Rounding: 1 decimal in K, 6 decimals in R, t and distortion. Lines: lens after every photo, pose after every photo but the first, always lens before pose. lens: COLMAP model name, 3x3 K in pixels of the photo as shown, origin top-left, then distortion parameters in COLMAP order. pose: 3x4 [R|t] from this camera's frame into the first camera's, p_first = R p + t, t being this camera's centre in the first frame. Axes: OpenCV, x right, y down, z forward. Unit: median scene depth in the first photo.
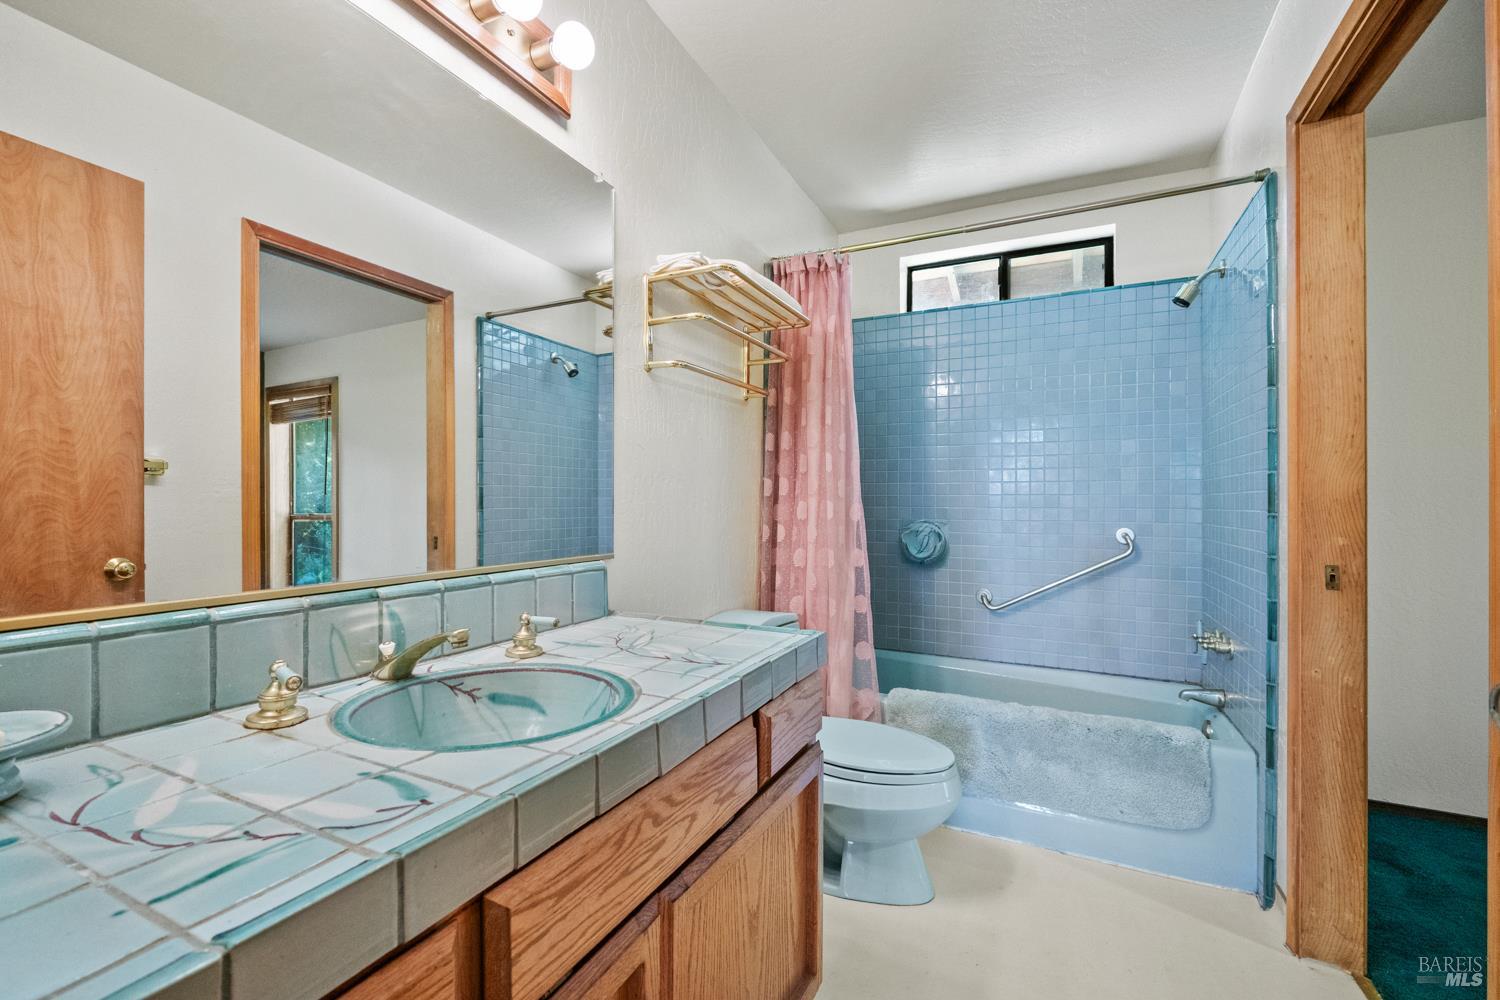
lens RADIAL K [[634.7, 0, 737.3], [0, 634.7, 511.0], [0, 0, 1]] dist [-0.002451, -0.000314]
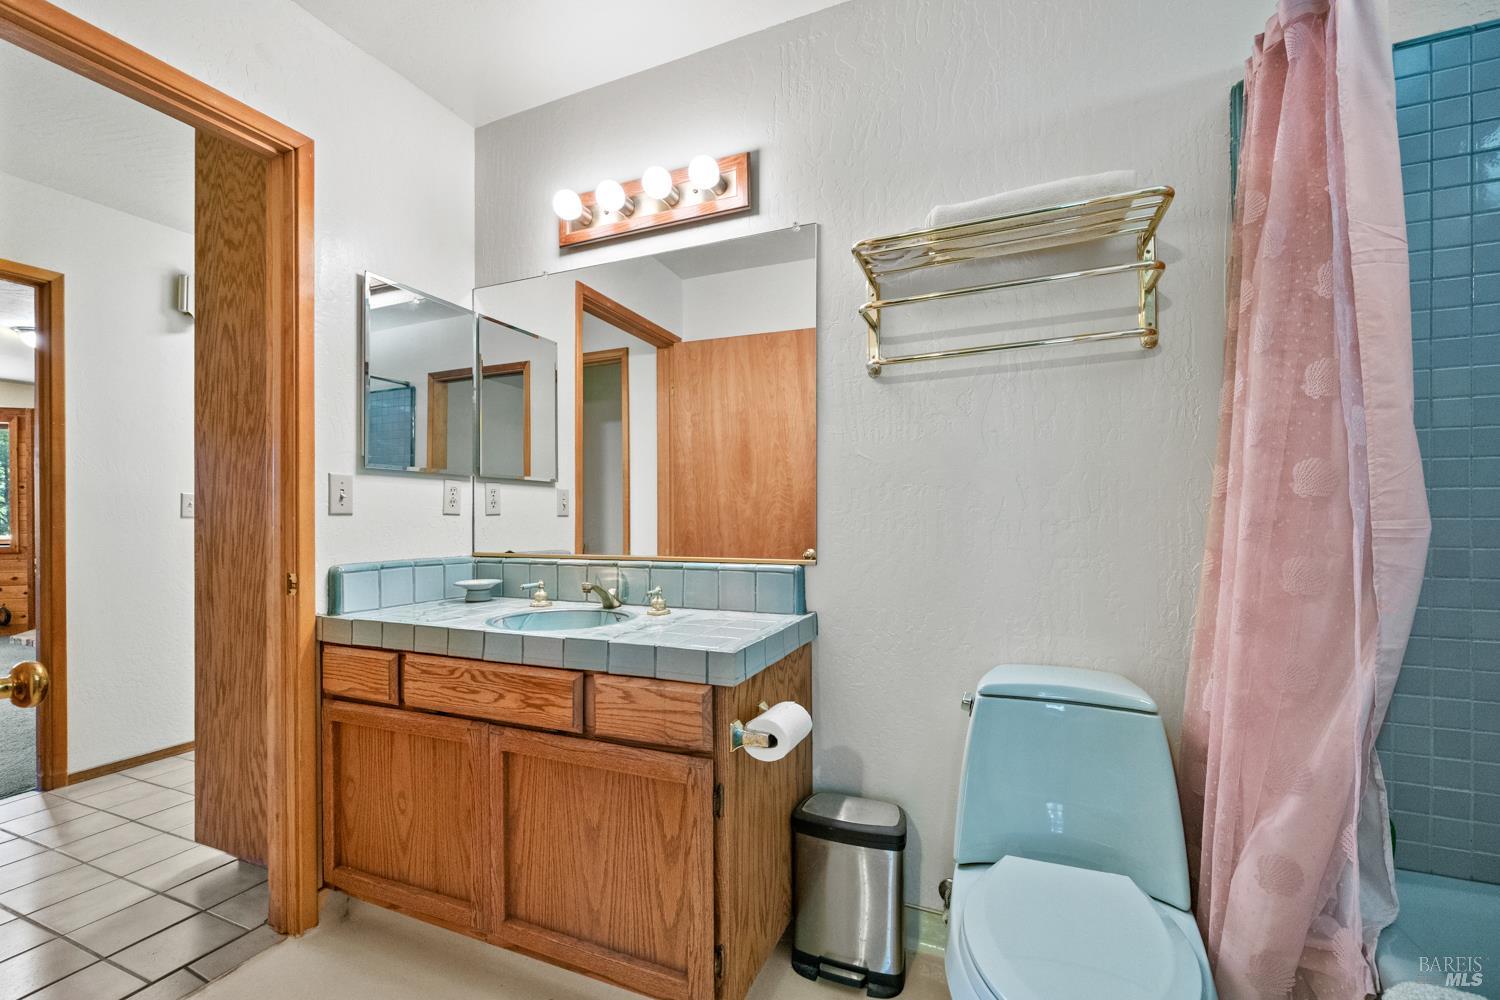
lens RADIAL K [[656.6, 0, 746.8], [0, 656.6, 527.1], [0, 0, 1]] dist [-0.000511, -0.000073]
pose [[0.056811, 0.005143, -0.998372, 1.378168], [-0.008195, 0.999955, 0.004685, 0.008936], [0.998351, 0.007915, 0.056851, 1.235323]]
